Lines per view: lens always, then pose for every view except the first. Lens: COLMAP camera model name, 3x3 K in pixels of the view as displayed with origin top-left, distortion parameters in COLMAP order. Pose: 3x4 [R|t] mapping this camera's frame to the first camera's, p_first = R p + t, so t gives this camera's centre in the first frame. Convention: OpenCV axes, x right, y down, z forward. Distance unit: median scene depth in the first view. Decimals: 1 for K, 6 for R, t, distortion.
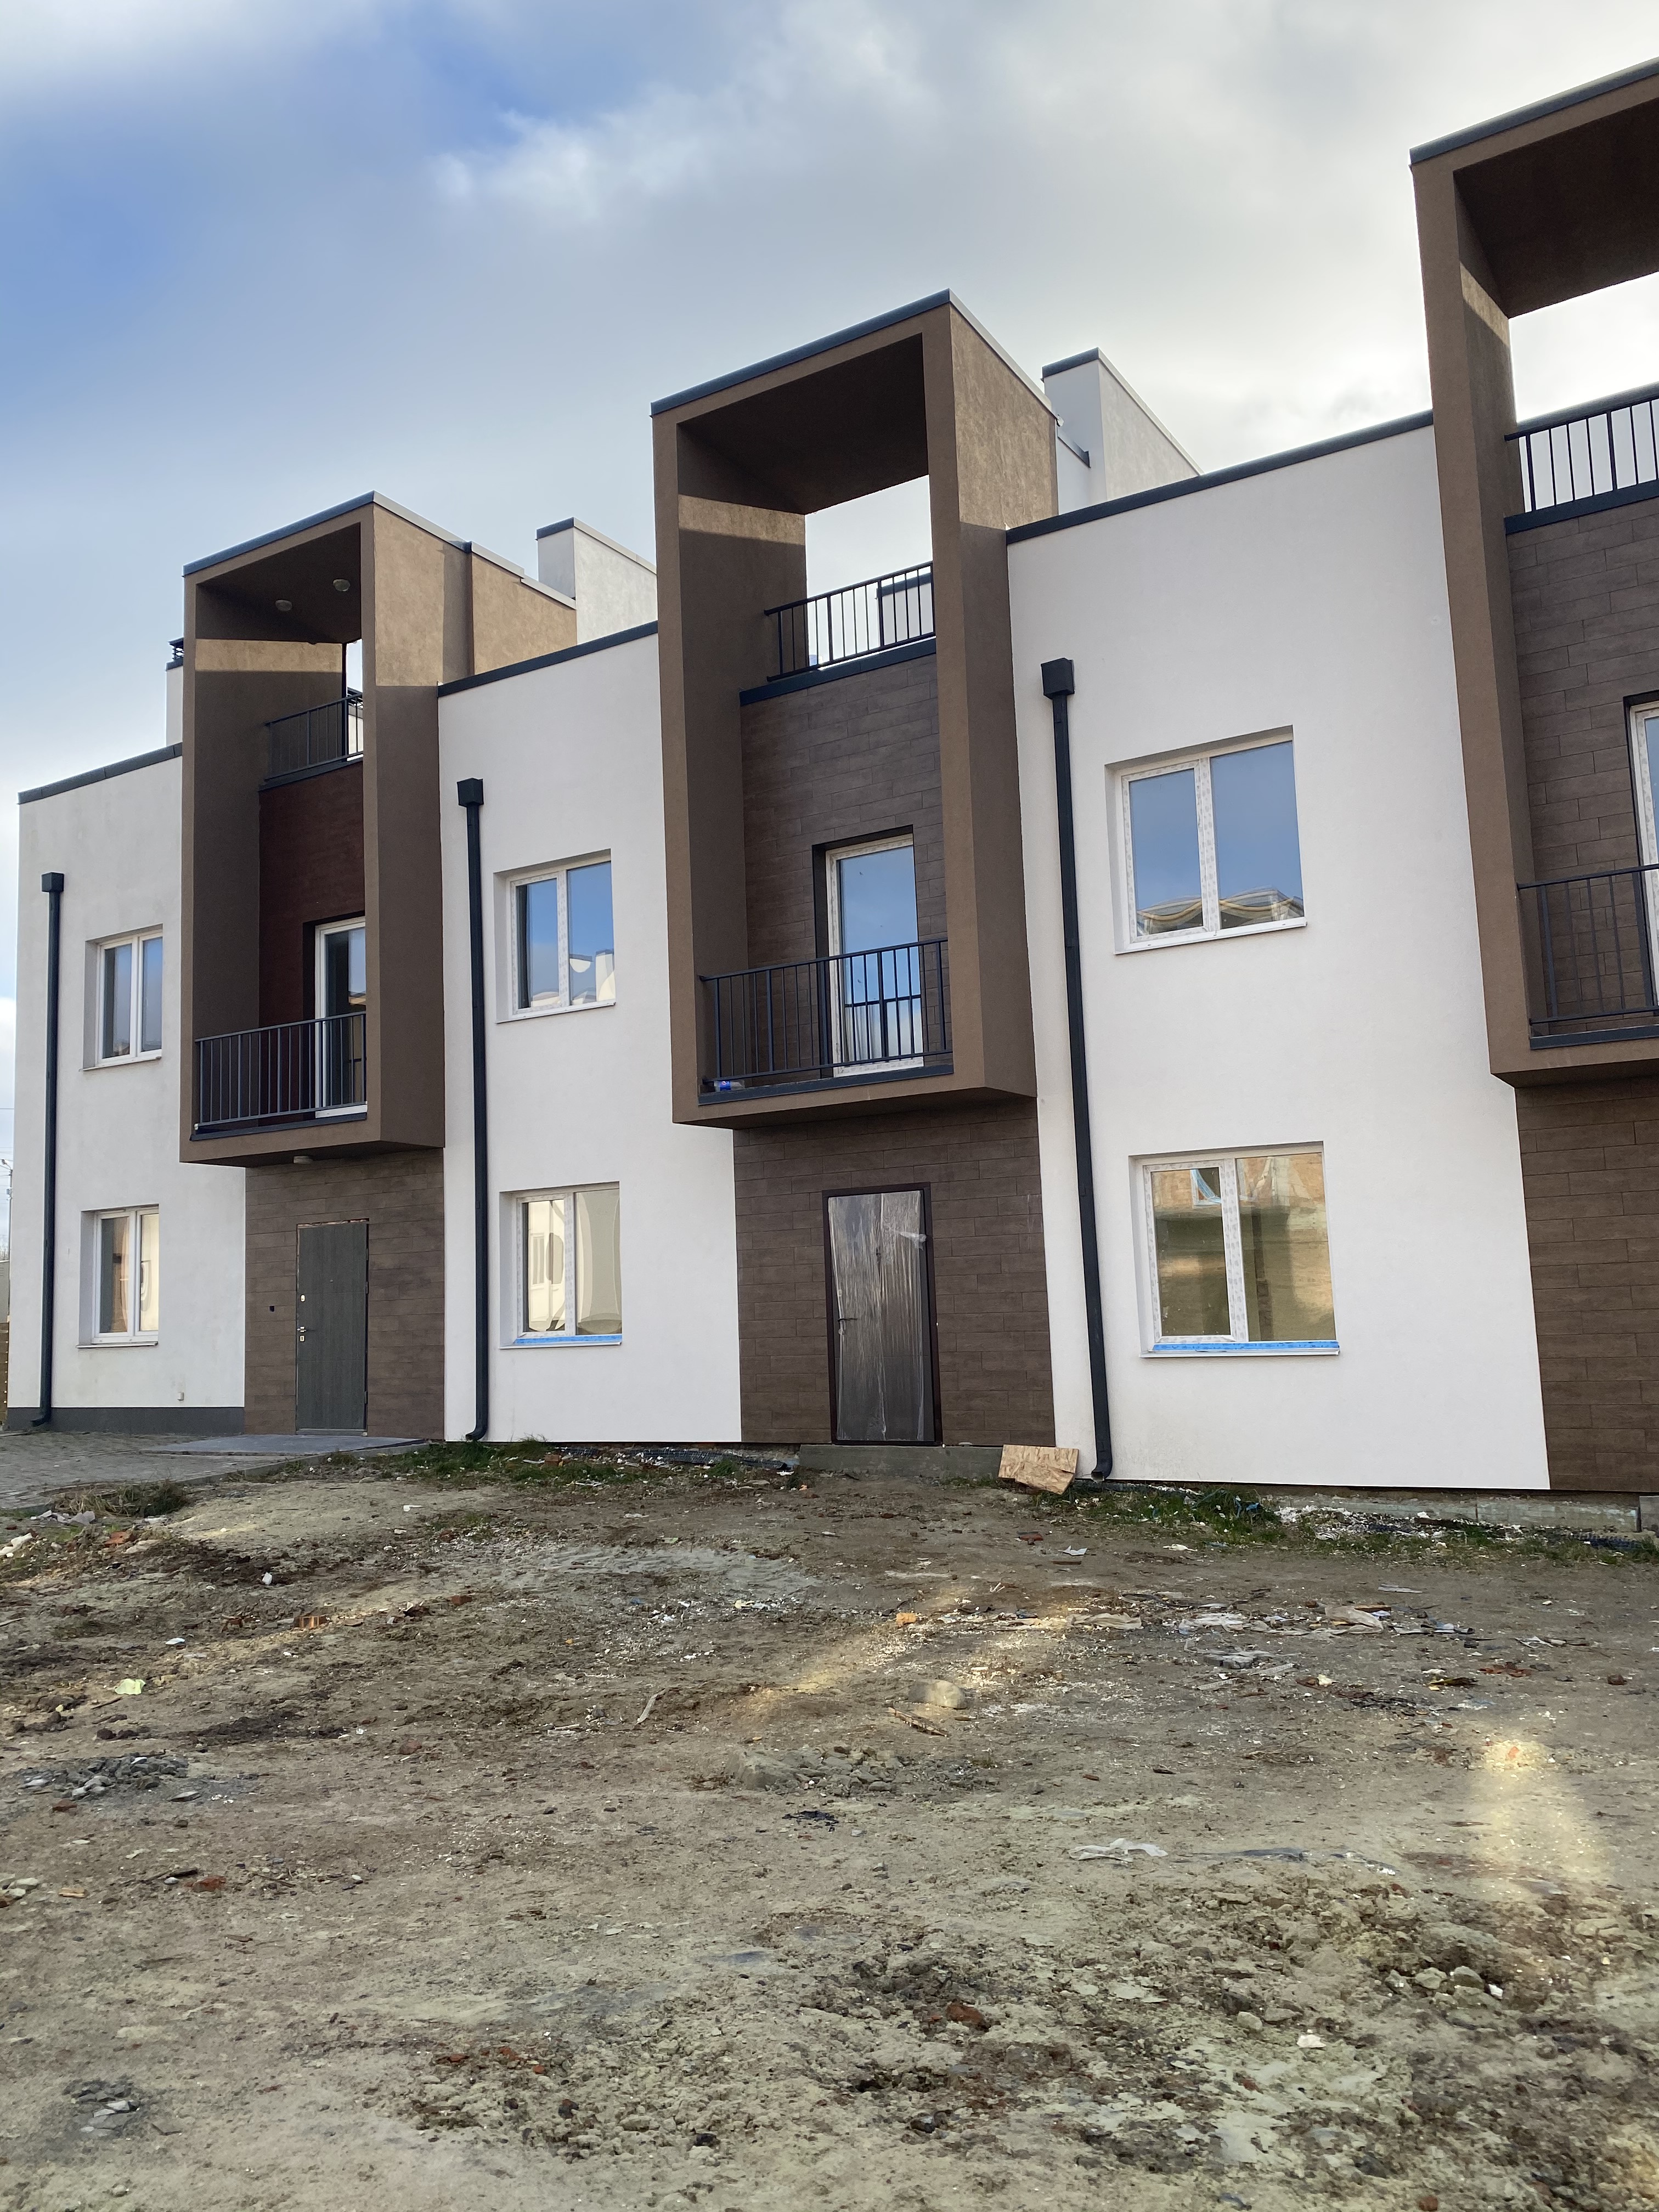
lens RADIAL K [[1672.3, 0, 827.6], [0, 1672.3, 1105.0], [0, 0, 1]] dist [0.063011, 0.001986]
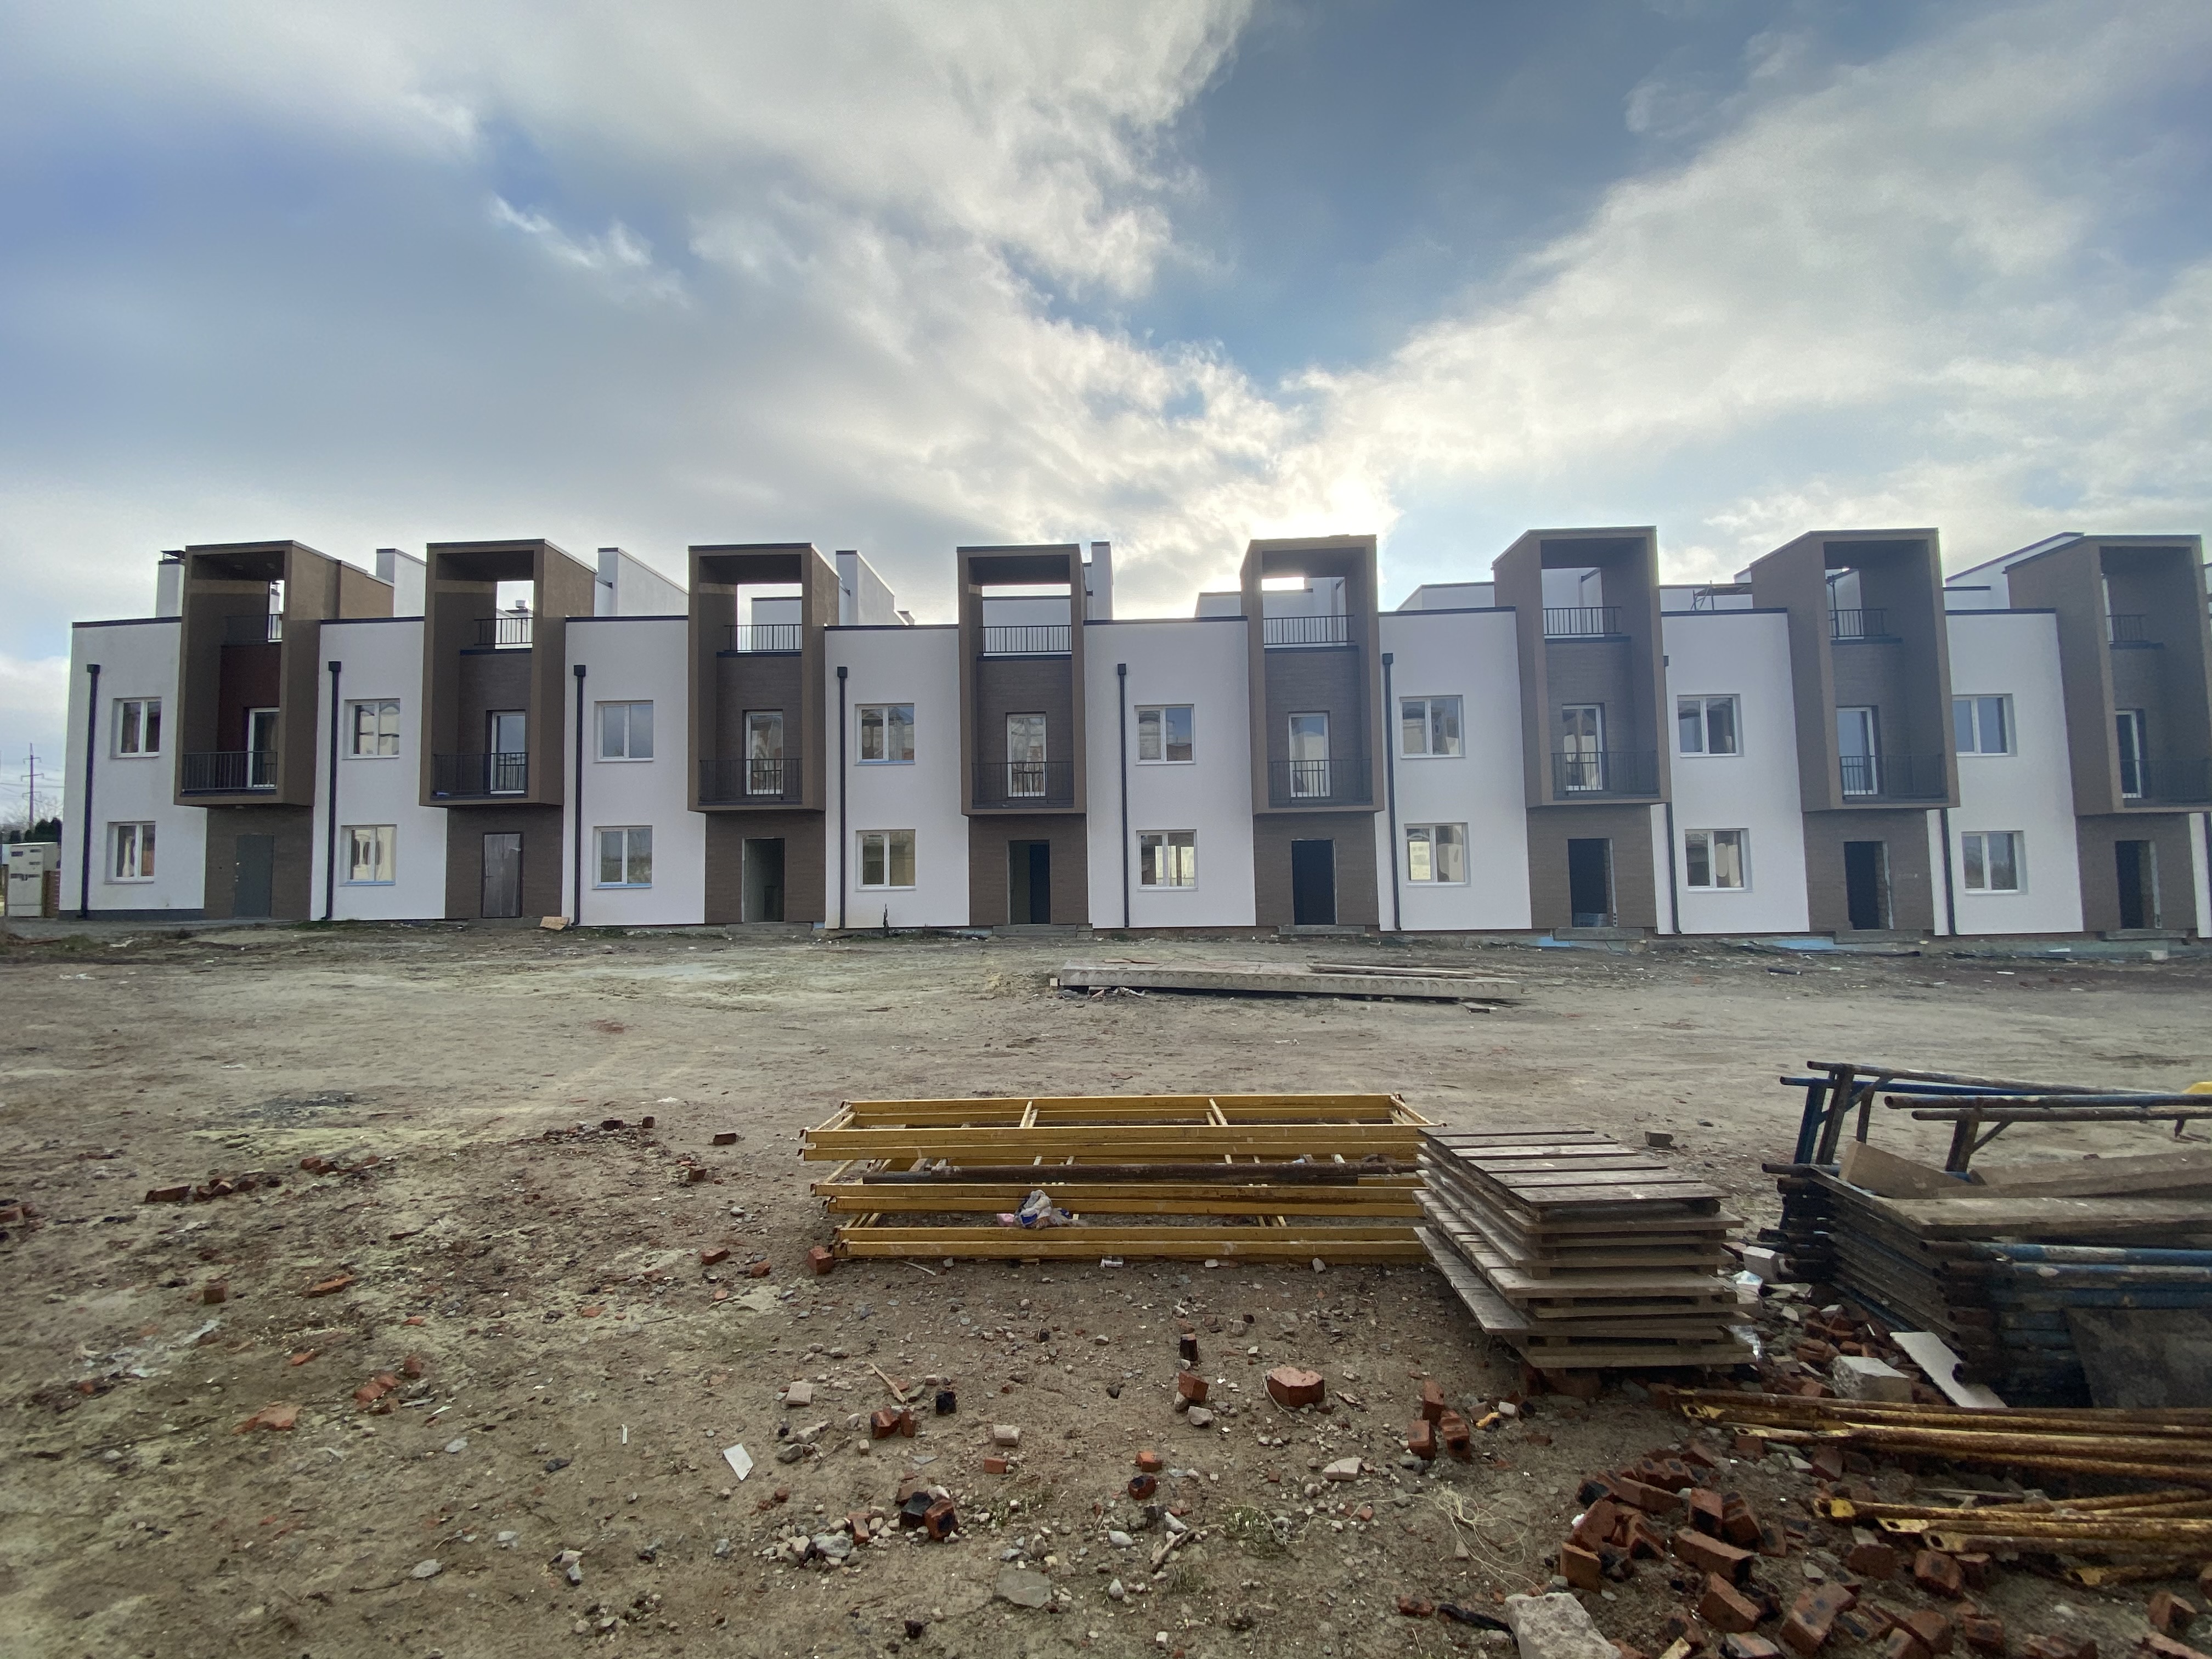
lens RADIAL K [[881.1, 0, 1116.7], [0, 881.1, 833.7], [0, 0, 1]] dist [-0.021853, -0.001590]
pose [[0.858770, 0.048008, 0.510108, 0.156534], [-0.073271, 0.996875, 0.029533, -0.063935], [-0.507096, -0.062738, 0.859603, -0.774578]]
